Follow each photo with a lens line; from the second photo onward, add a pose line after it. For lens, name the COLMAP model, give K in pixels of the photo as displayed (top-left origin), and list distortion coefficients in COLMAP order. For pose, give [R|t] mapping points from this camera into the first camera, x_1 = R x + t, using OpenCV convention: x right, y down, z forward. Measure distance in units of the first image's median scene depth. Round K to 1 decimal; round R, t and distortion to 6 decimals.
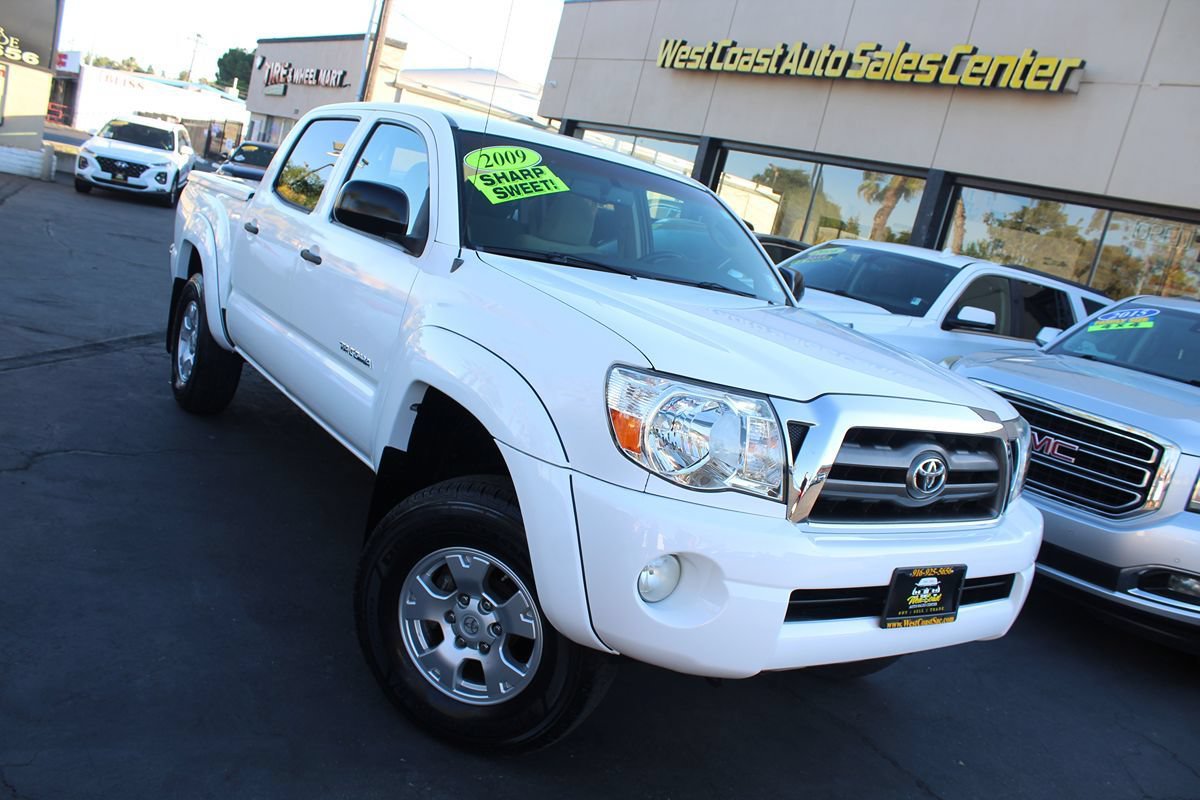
lens RADIAL K [[983.5, 0, 600.0], [0, 983.5, 400.0], [0, 0, 1]] dist [-0.167115, 0.136729]
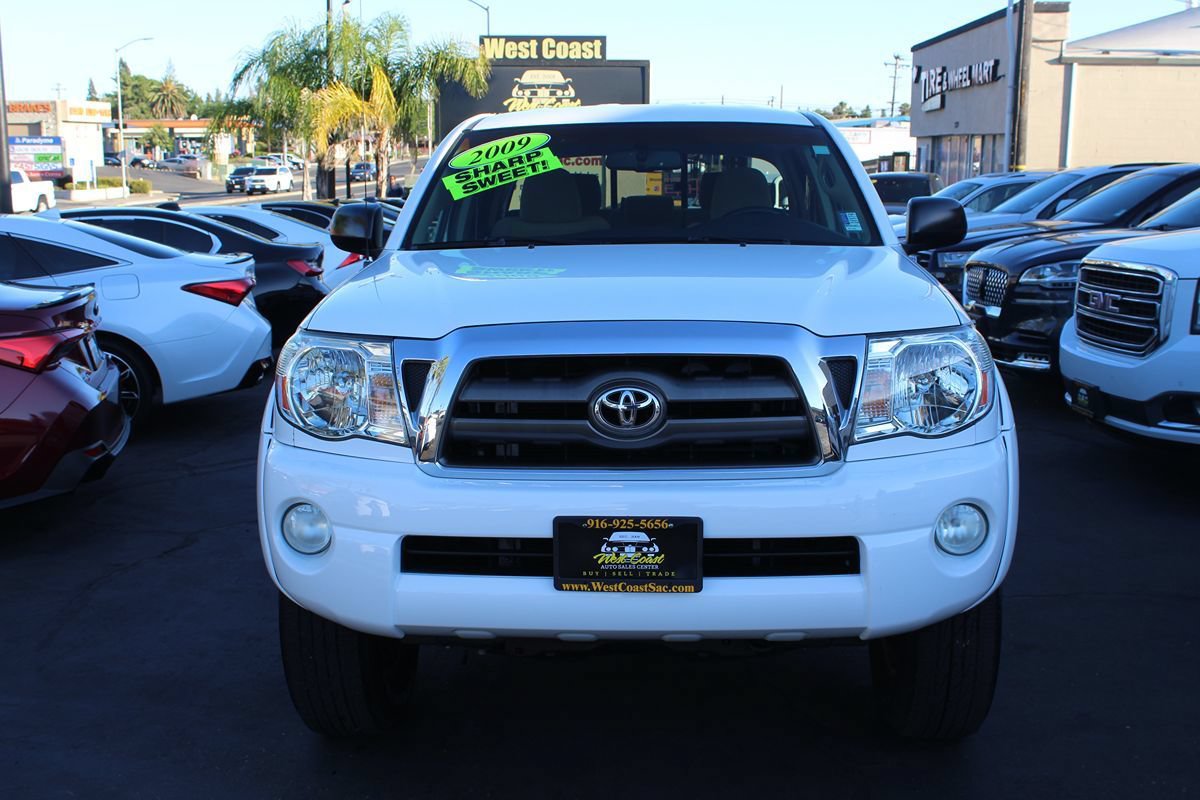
lens RADIAL K [[1287.3, 0, 600.0], [0, 1287.3, 400.0], [0, 0, 1]] dist [-0.137890, 0.175181]
pose [[0.771152, -0.120775, -0.625090, 0.526721], [0.069411, 0.991938, -0.106024, 0.097014], [0.632856, 0.038373, 0.773318, 0.070691]]
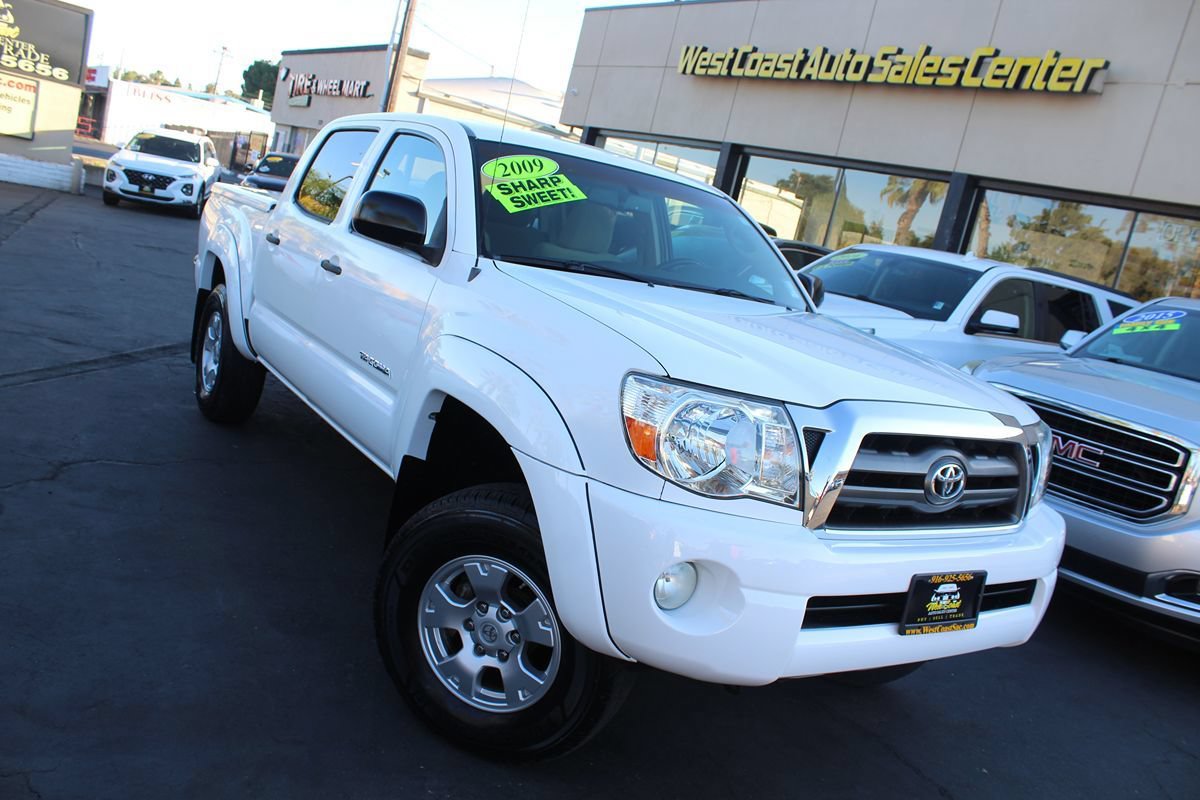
lens RADIAL K [[983.5, 0, 600.0], [0, 983.5, 400.0], [0, 0, 1]] dist [-0.167115, 0.136729]
pose [[0.999644, -0.006932, -0.025764, 0.004821], [0.006754, 0.999953, -0.006986, -0.000476], [0.025811, 0.006810, 0.999644, -0.000847]]
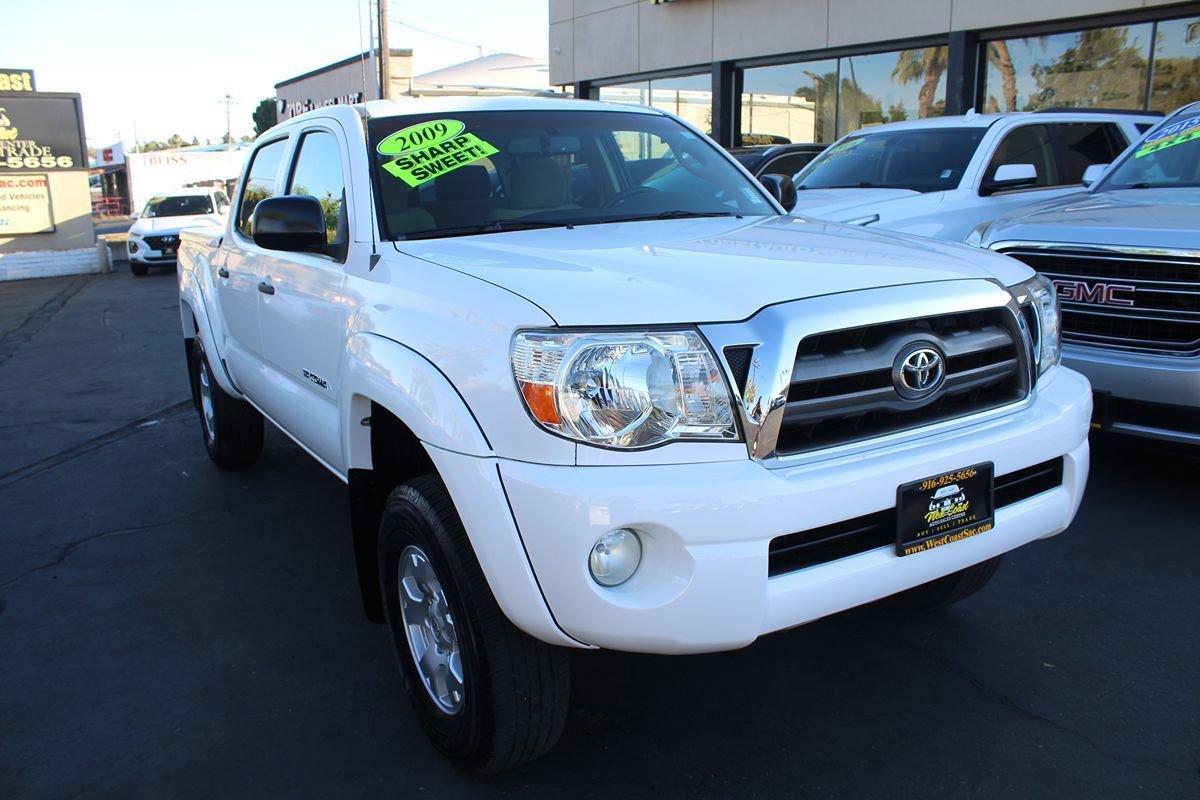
lens RADIAL K [[979.0, 0, 582.9], [0, 979.0, 415.4], [0, 0, 1]] dist [-0.160695, 0.135147]
pose [[0.965683, -0.224586, -0.130453, 0.080461], [0.231201, 0.972171, 0.037801, 0.008593], [0.118333, -0.066665, 0.990734, 0.063970]]
